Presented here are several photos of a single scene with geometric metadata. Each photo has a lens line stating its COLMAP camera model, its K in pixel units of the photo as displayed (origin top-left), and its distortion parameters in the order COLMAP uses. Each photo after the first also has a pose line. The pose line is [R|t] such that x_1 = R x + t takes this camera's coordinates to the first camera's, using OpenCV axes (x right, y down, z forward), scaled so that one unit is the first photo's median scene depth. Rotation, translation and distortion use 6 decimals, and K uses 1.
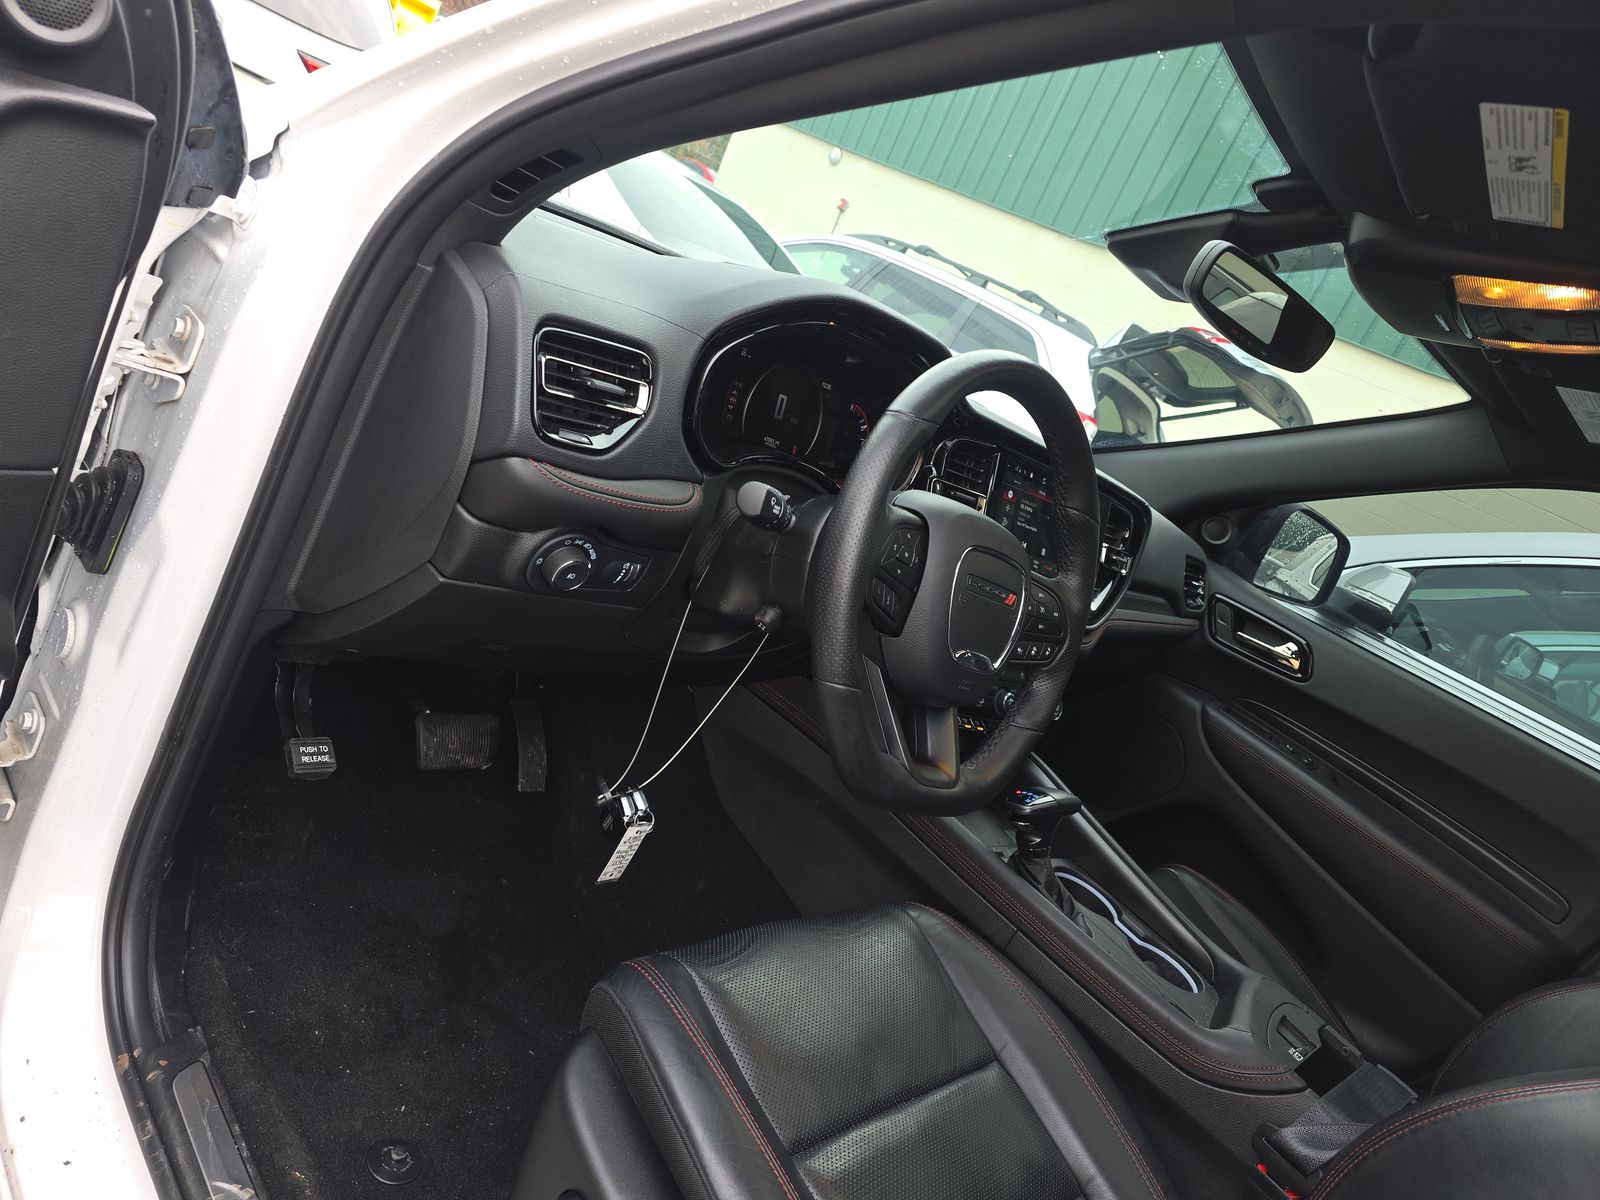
lens RADIAL K [[1068.4, 0, 794.8], [0, 1068.4, 560.3], [0, 0, 1]] dist [0.087743, -0.089902]
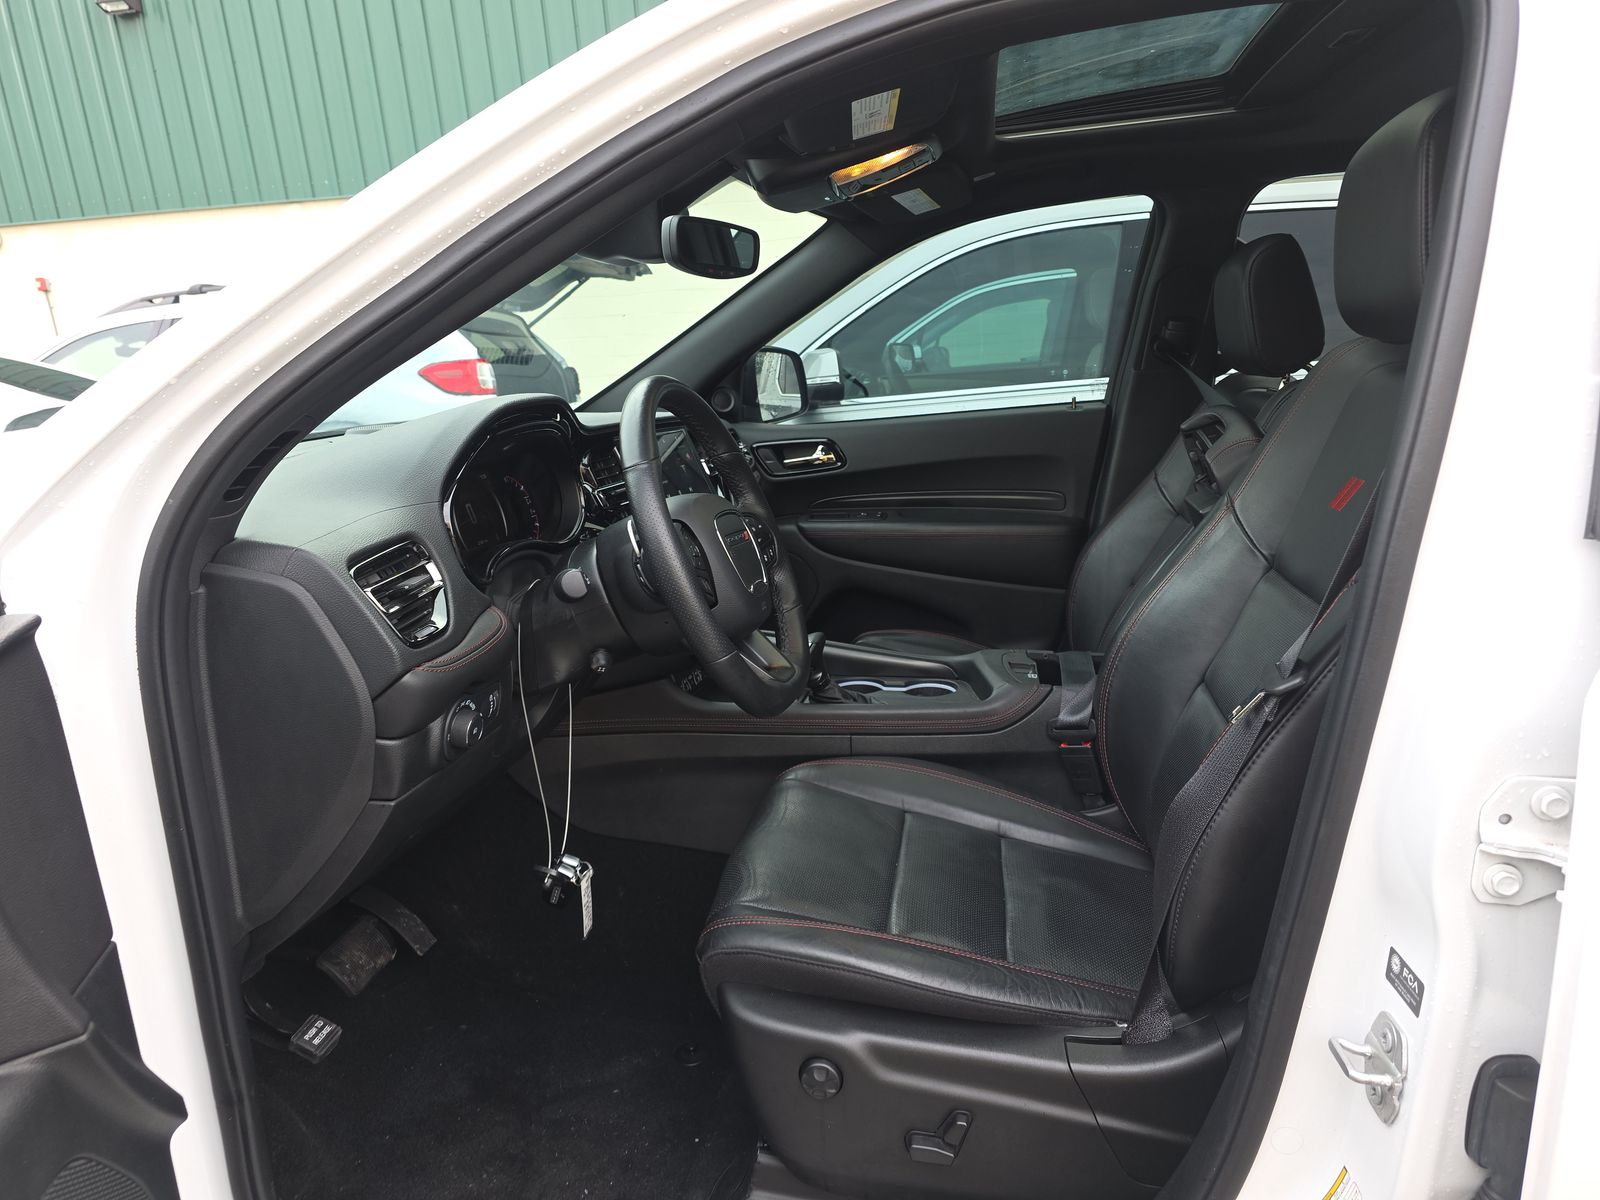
lens RADIAL K [[1068.4, 0, 794.8], [0, 1068.4, 560.3], [0, 0, 1]] dist [0.087743, -0.089902]
pose [[0.707573, -0.577855, 0.406725, -0.265916], [0.547226, 0.812244, 0.201996, -0.146751], [-0.447085, 0.079643, 0.890939, -0.177598]]
